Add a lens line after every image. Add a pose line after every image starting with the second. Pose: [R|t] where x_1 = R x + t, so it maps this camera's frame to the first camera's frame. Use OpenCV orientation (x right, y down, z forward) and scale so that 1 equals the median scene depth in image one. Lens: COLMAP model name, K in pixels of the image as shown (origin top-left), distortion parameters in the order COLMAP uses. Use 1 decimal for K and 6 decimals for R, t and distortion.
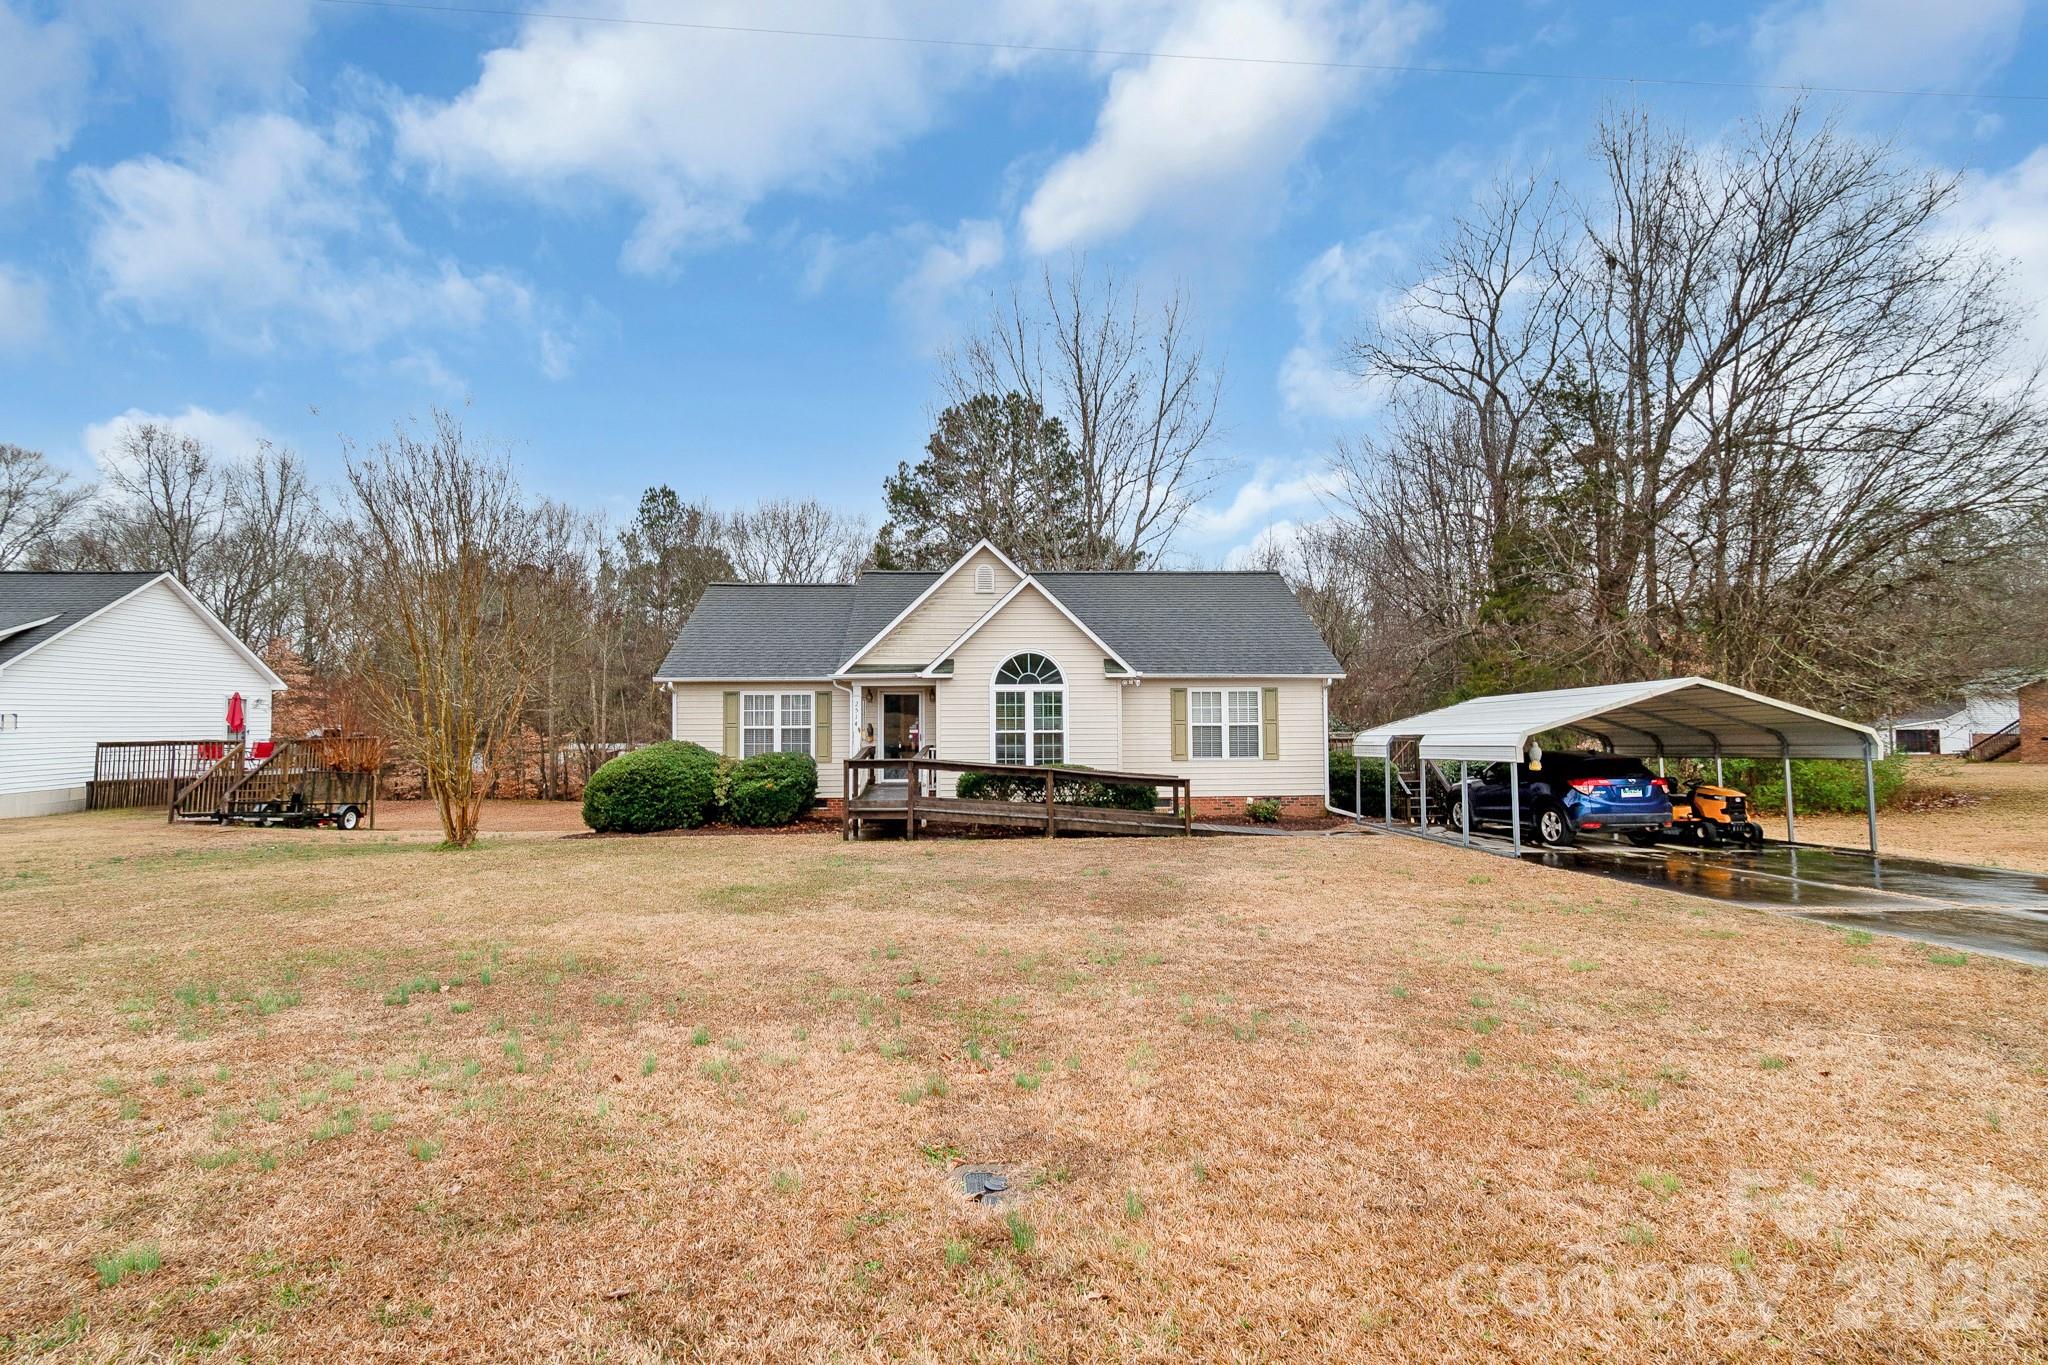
lens RADIAL K [[887.5, 0, 996.5], [0, 887.5, 690.0], [0, 0, 1]] dist [0.005464, -0.003124]
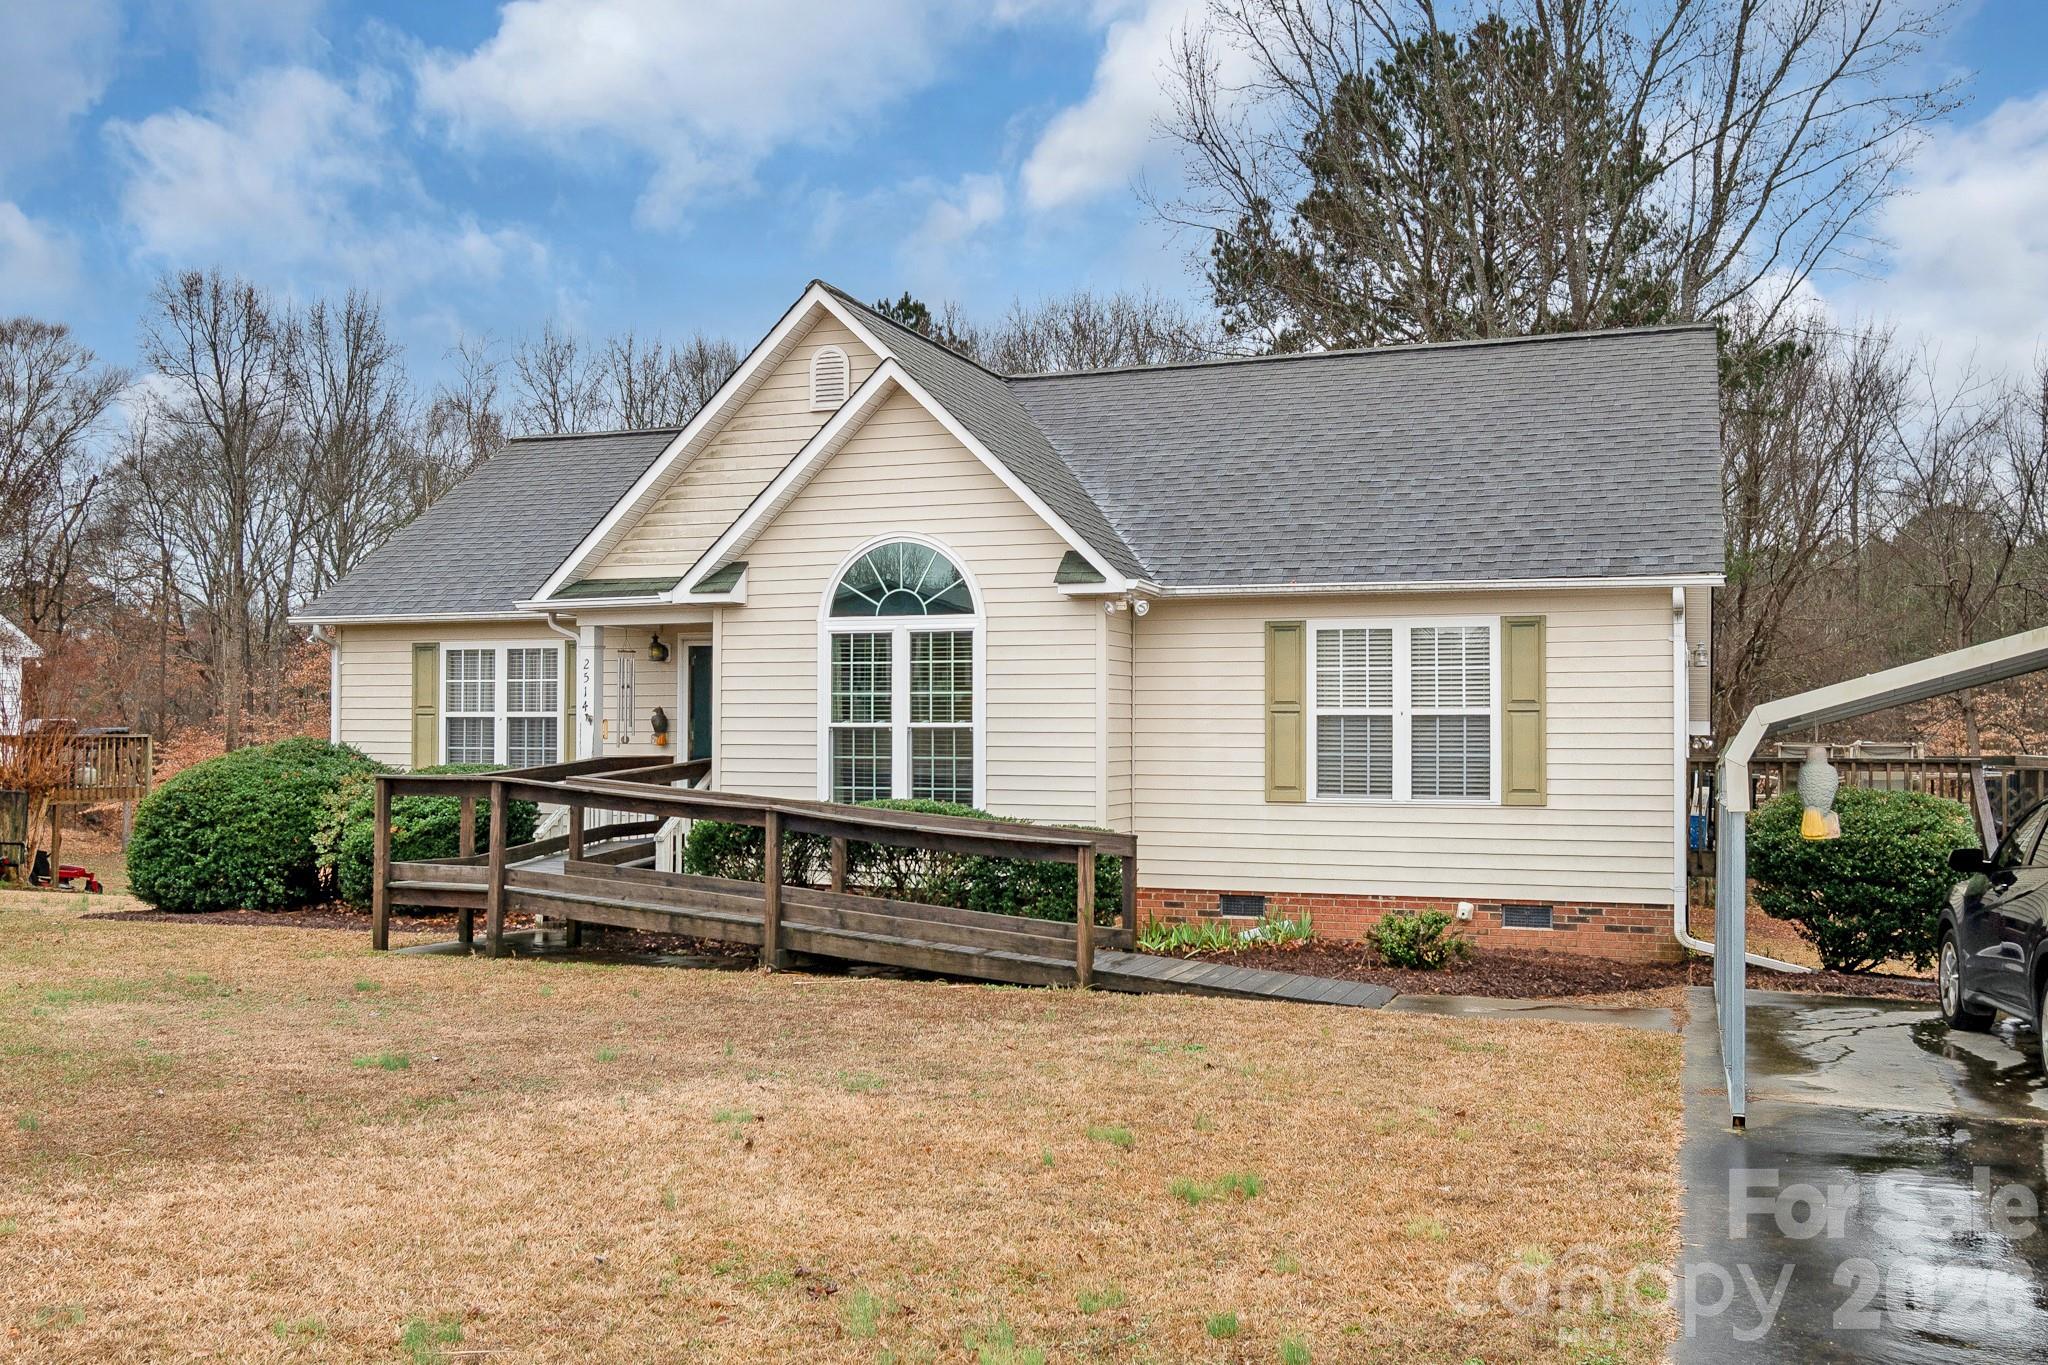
lens RADIAL K [[1691.2, 0, 1014.1], [0, 1691.2, 687.0], [0, 0, 1]] dist [0.007871, 0.002125]
pose [[0.925584, -0.000799, -0.378542, 0.399145], [0.003463, 0.999974, 0.006357, 0.023360], [0.378527, -0.007195, 0.925562, 0.256774]]
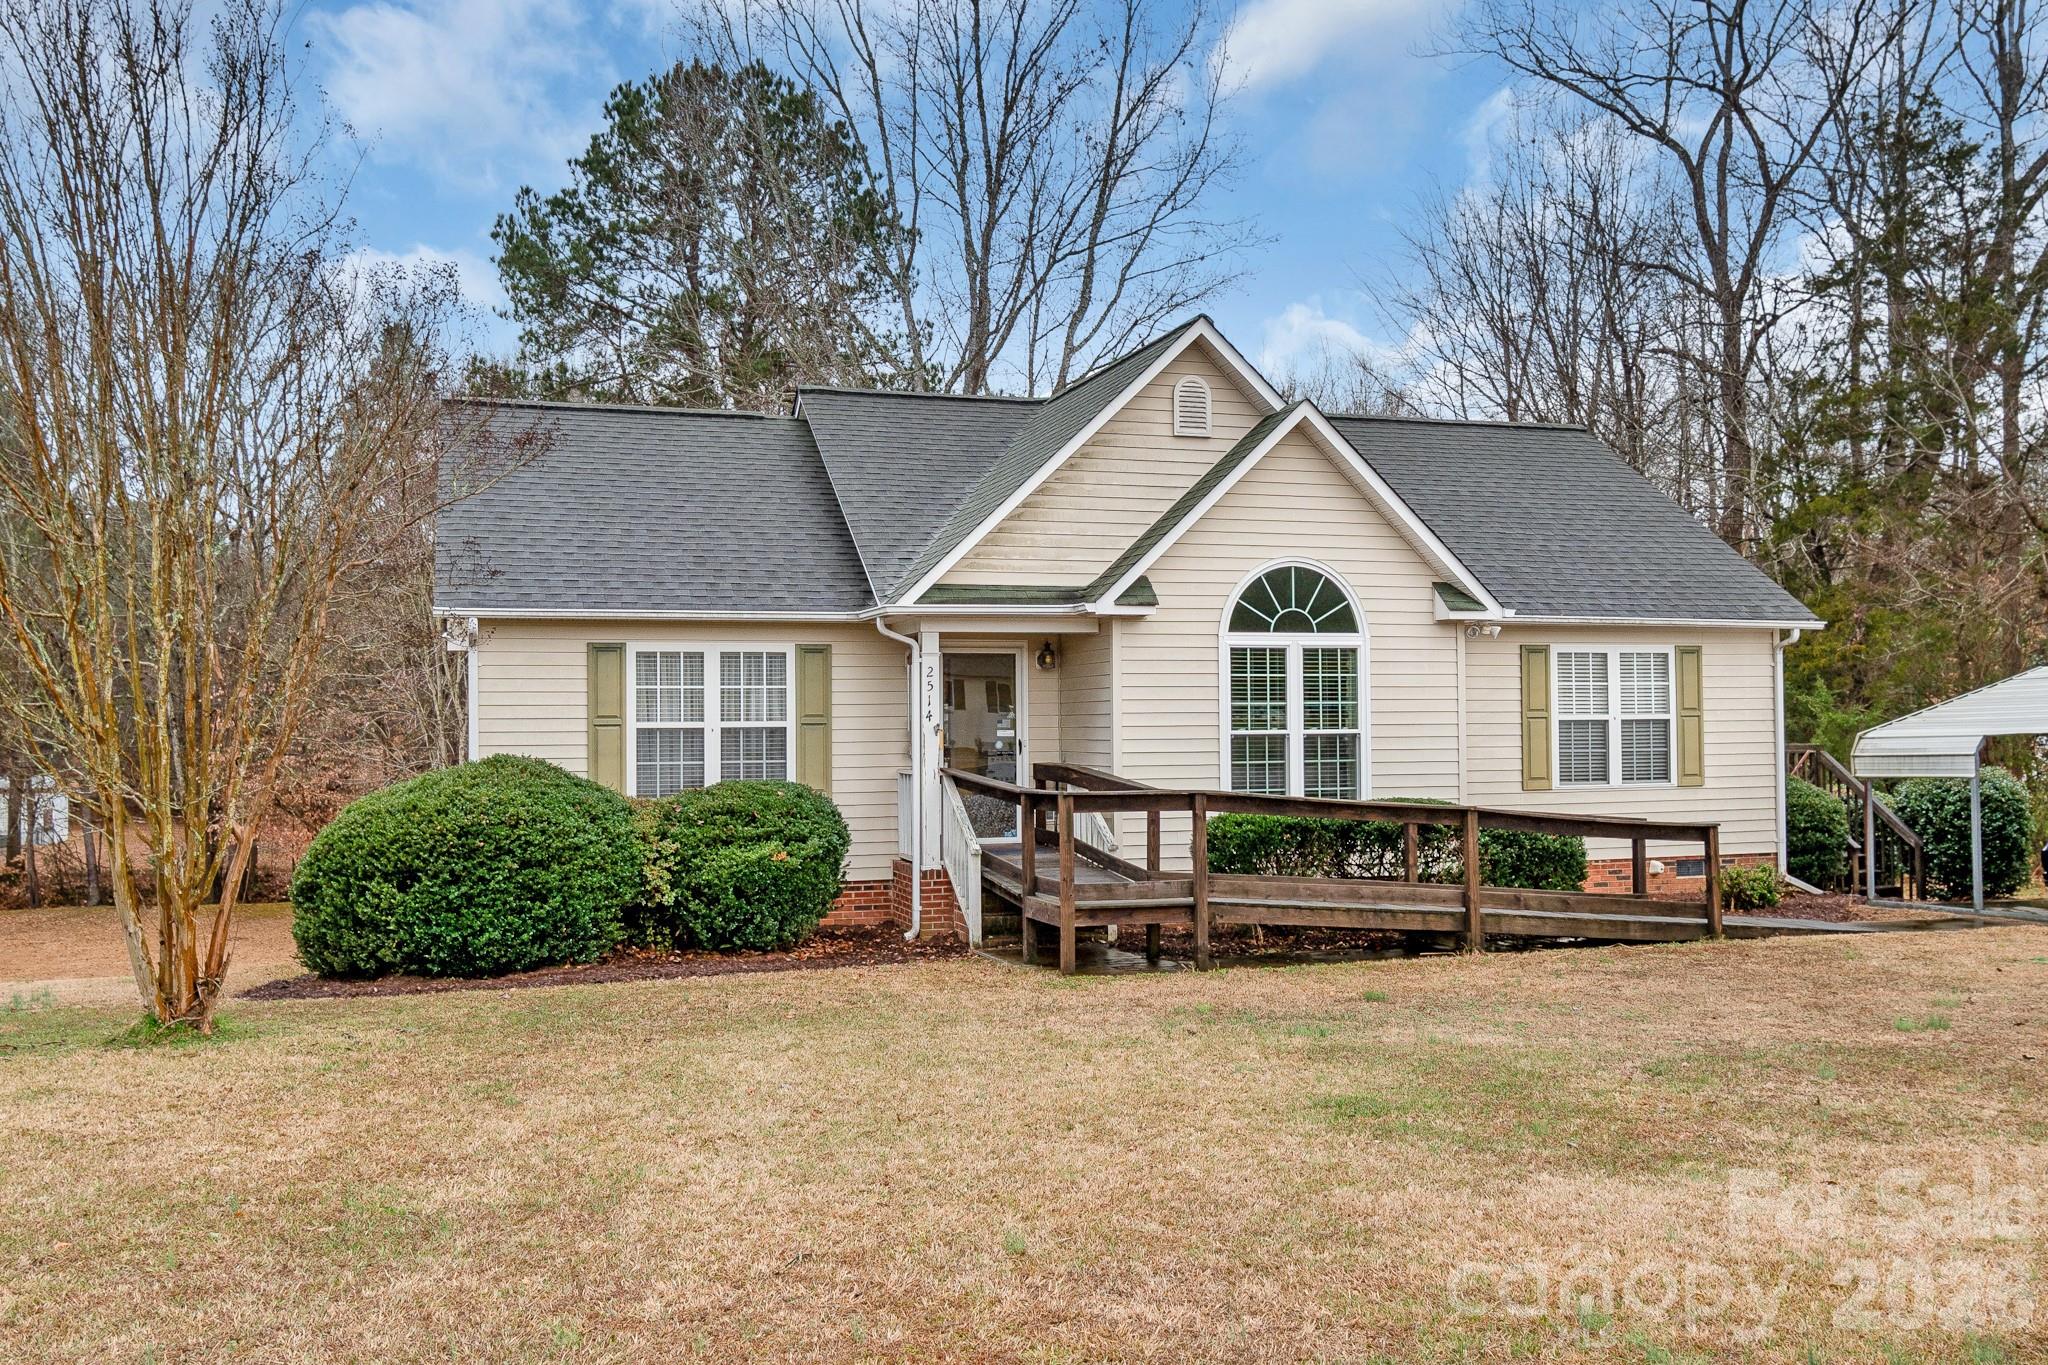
lens RADIAL K [[1691.2, 0, 957.3], [0, 1691.2, 670.9], [0, 0, 1]] dist [0.007871, 0.002125]
pose [[0.966052, 0.006545, 0.258266, -0.371661], [-0.006531, 0.999978, -0.000910, 0.016181], [-0.258266, -0.000807, 0.966073, 0.168947]]
